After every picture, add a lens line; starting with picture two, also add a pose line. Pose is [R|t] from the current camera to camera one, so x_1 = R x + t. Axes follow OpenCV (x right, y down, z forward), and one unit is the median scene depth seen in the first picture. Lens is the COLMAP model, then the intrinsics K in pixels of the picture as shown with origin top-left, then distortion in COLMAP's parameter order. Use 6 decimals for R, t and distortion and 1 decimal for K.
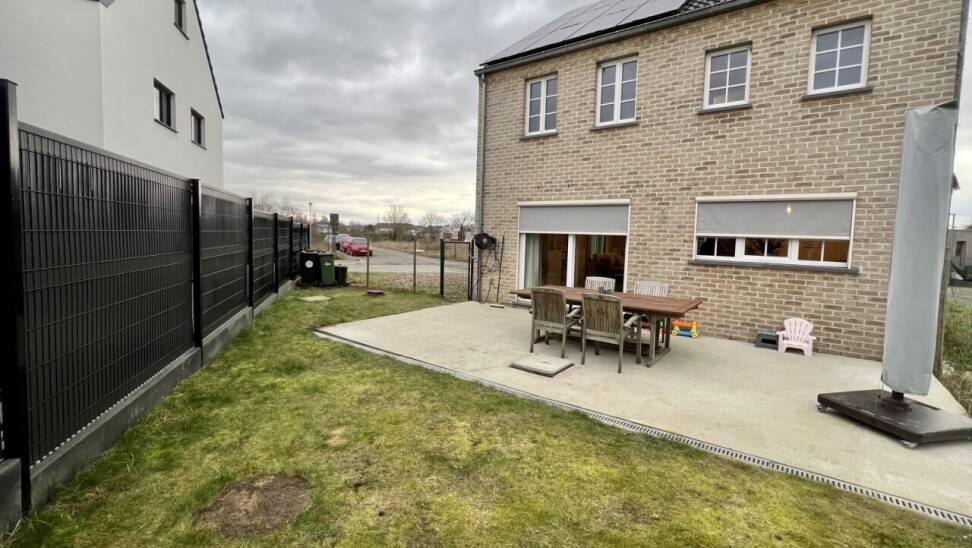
lens RADIAL K [[426.1, 0, 502.1], [0, 426.1, 252.6], [0, 0, 1]] dist [-0.002412, 0.000450]
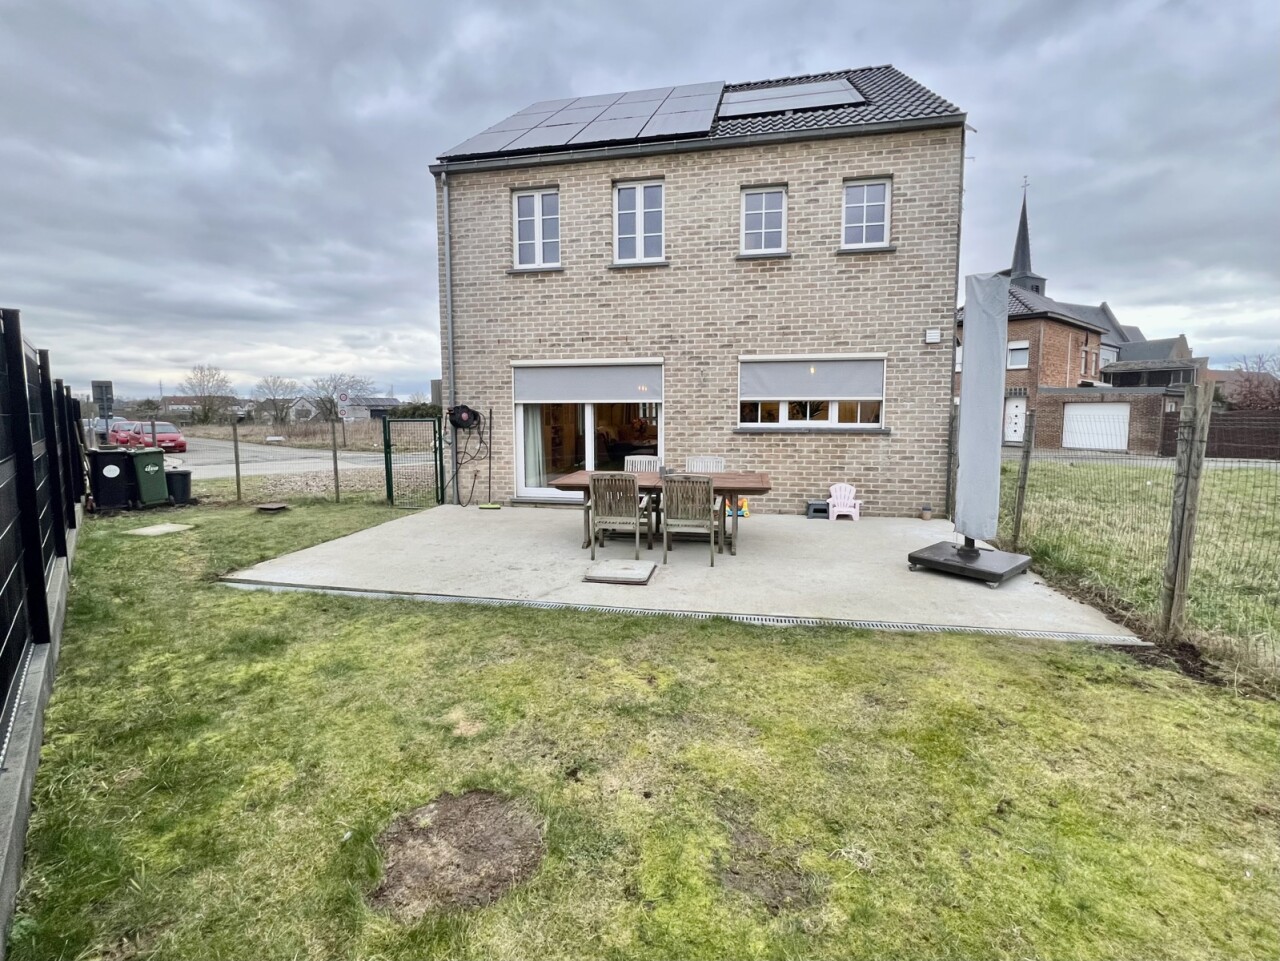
lens RADIAL K [[559.5, 0, 651.5], [0, 559.5, 444.8], [0, 0, 1]] dist [-0.002325, 0.000138]
pose [[0.895419, -0.061010, 0.441025, -0.228150], [0.048660, 0.998043, 0.039271, -0.003026], [-0.442558, -0.013704, 0.896635, 0.057264]]
